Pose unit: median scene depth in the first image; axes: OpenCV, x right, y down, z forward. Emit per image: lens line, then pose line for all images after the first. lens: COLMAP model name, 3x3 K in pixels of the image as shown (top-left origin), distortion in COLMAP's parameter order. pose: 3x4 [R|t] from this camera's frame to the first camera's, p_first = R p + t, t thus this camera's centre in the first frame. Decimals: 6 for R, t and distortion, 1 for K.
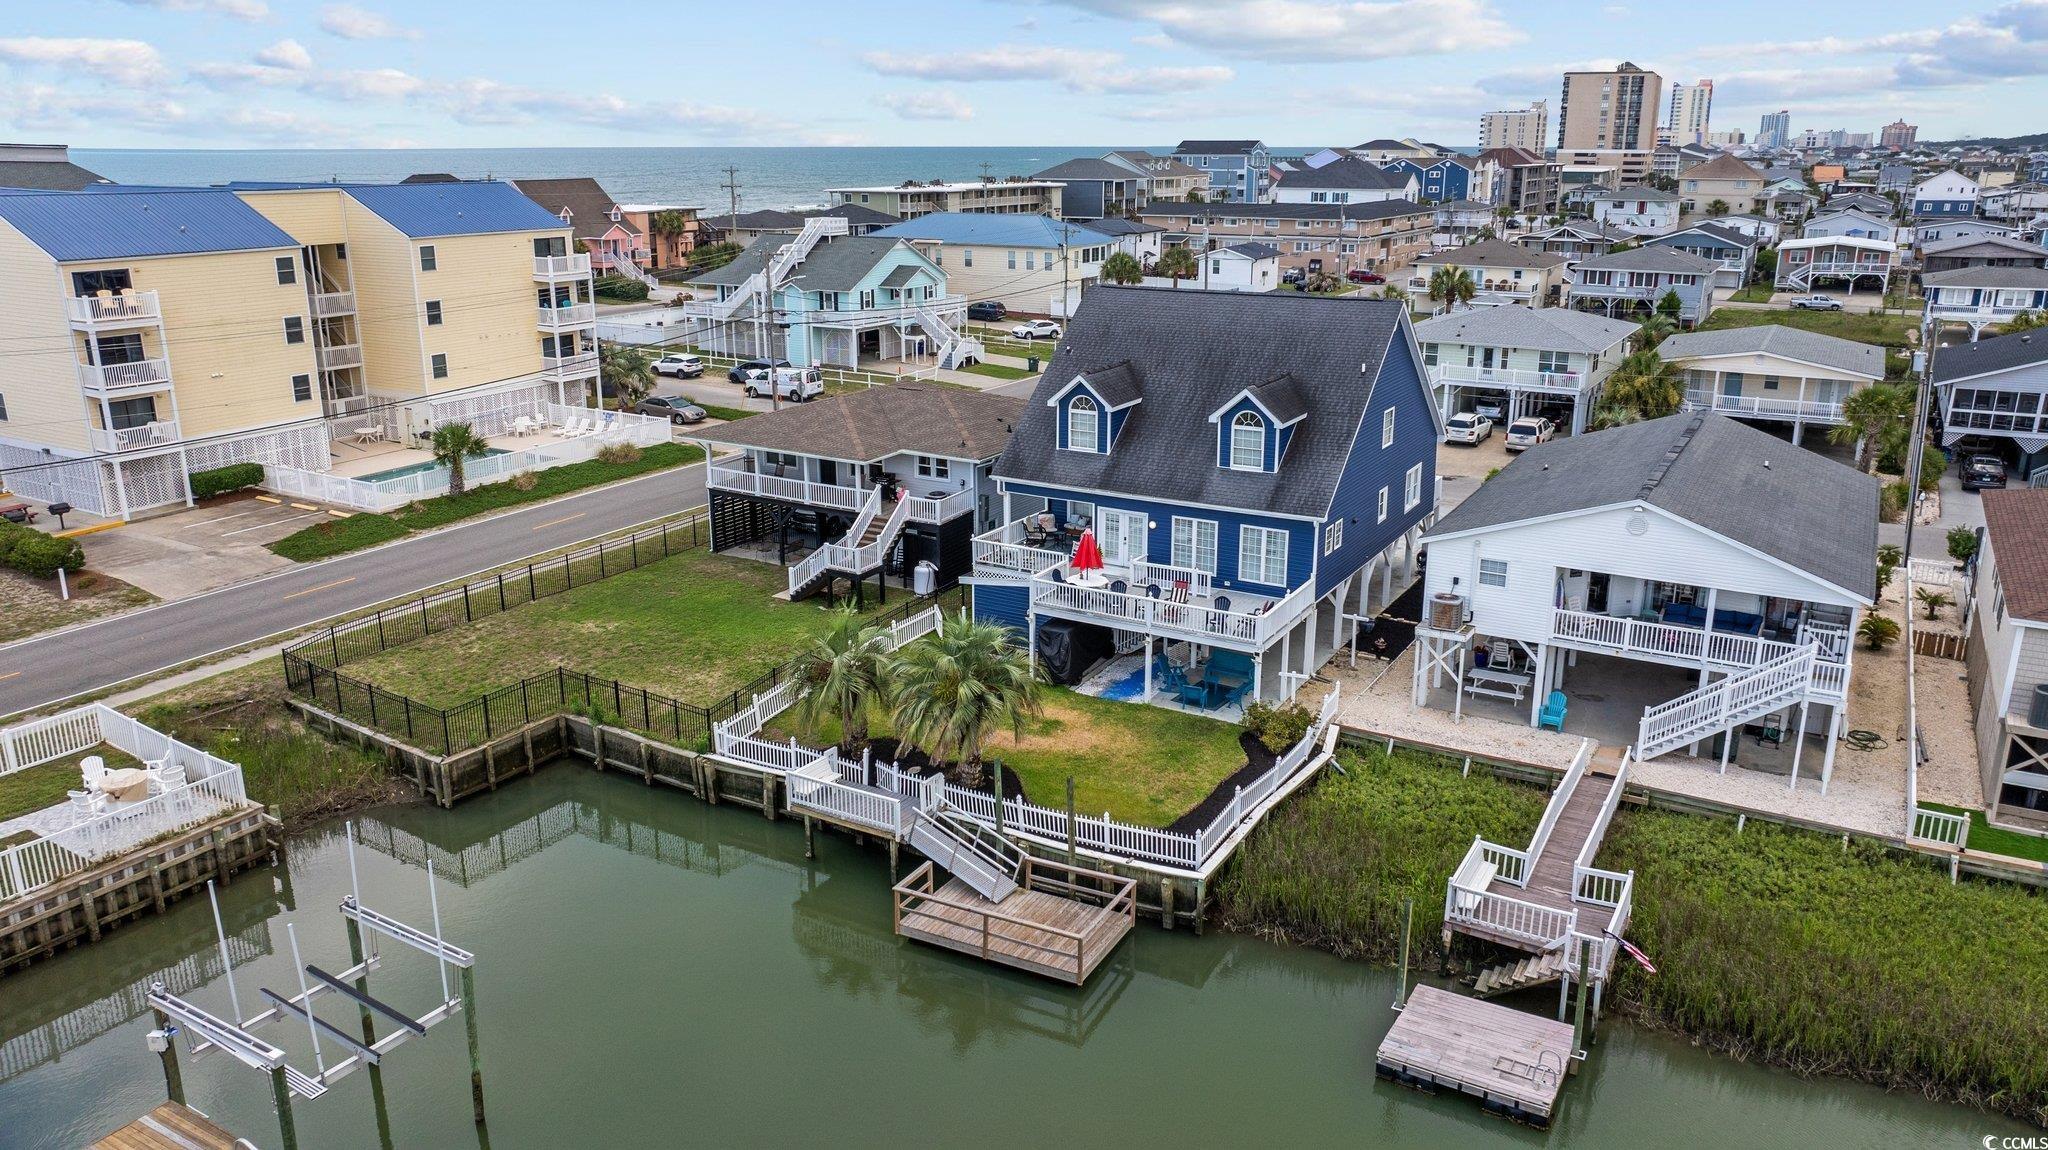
lens RADIAL K [[1469.8, 0, 1024.0], [0, 1469.8, 575.0], [0, 0, 1]] dist [0.001171, -0.000244]
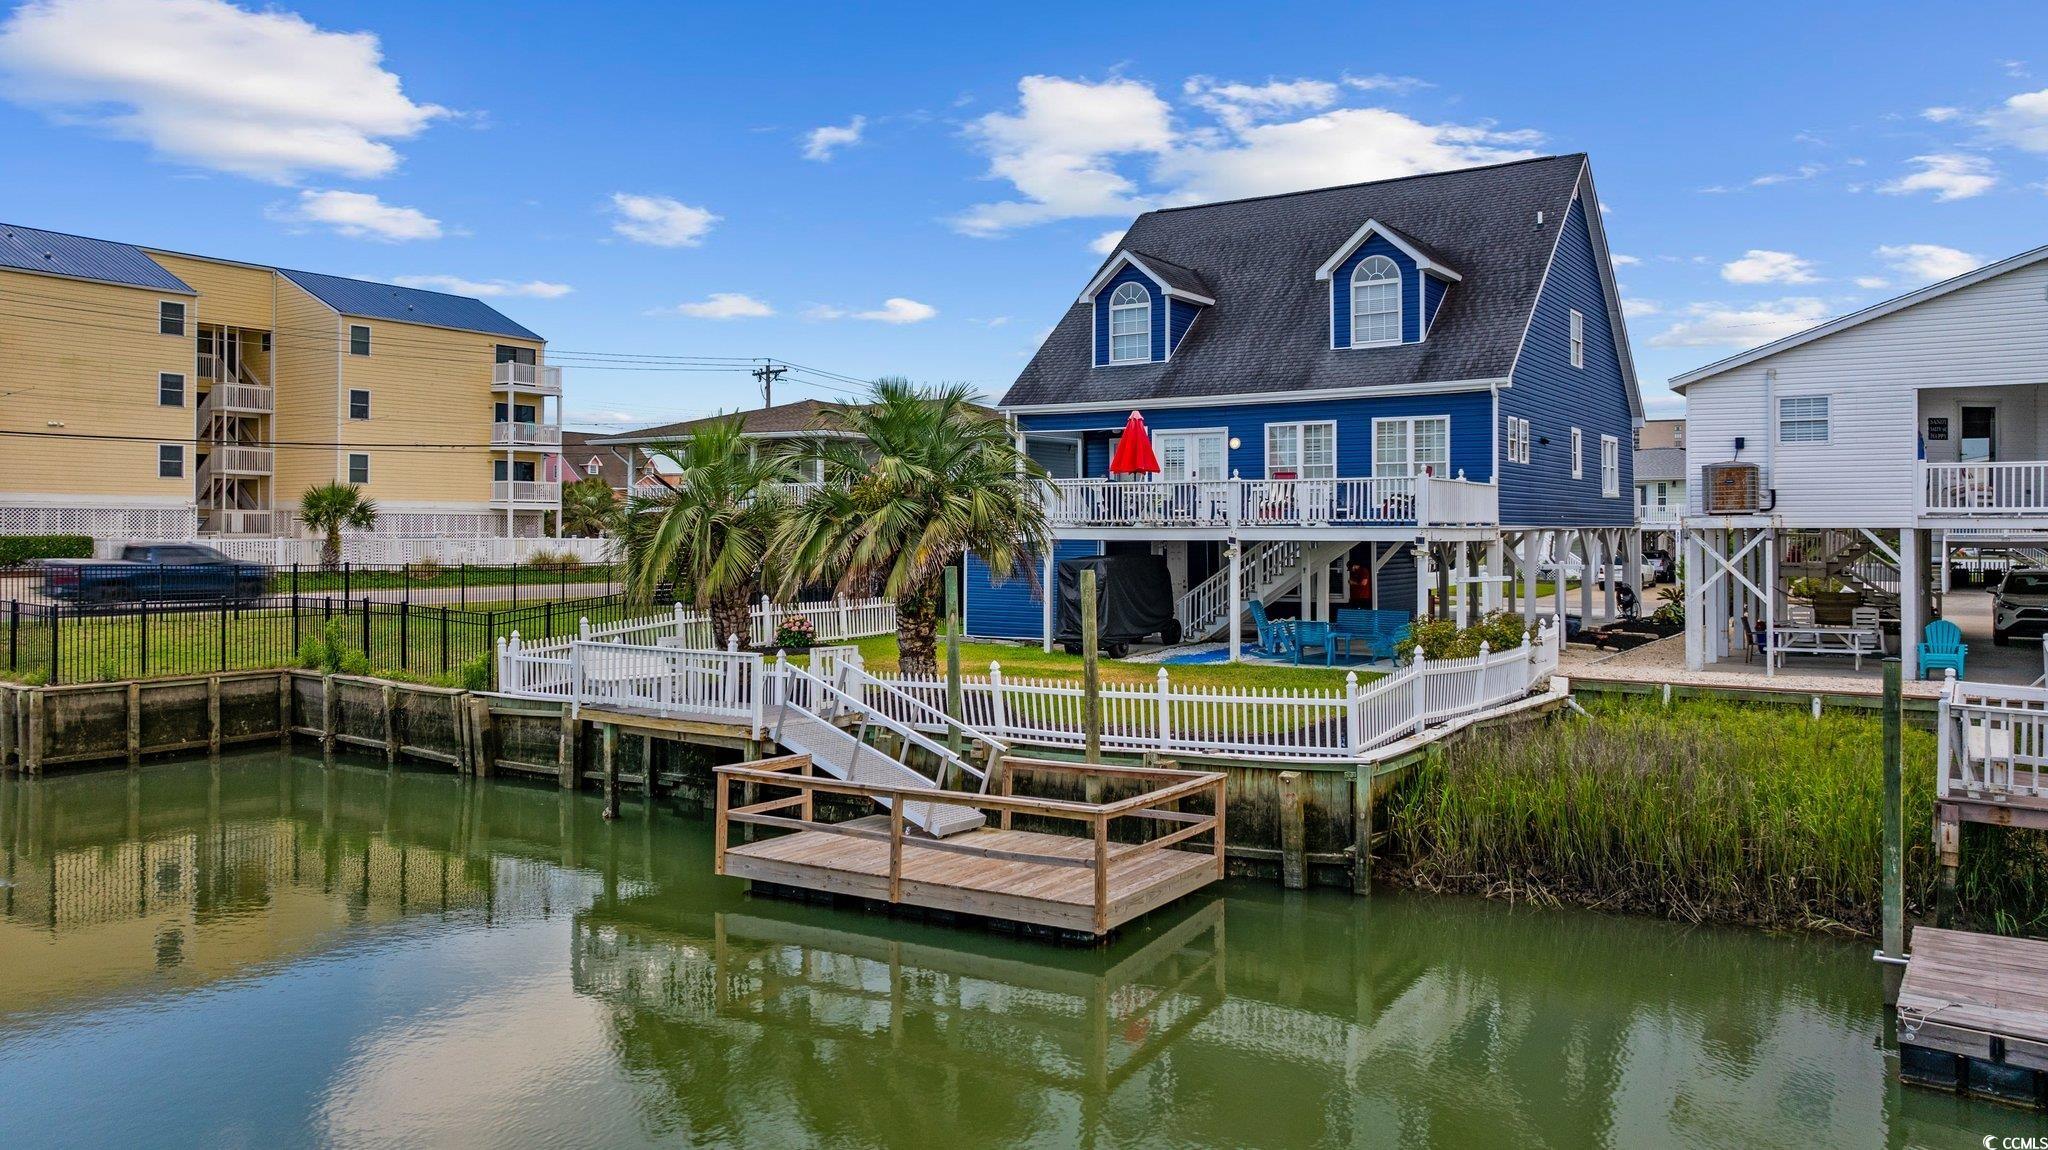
lens RADIAL K [[1445.1, 0, 1024.0], [0, 1445.1, 575.0], [0, 0, 1]] dist [-0.050164, 0.058909]
pose [[0.998697, 0.000105, -0.051030, 0.027702], [-0.014568, 0.958973, -0.283124, 0.221398], [0.048907, 0.283499, 0.957725, 0.421166]]
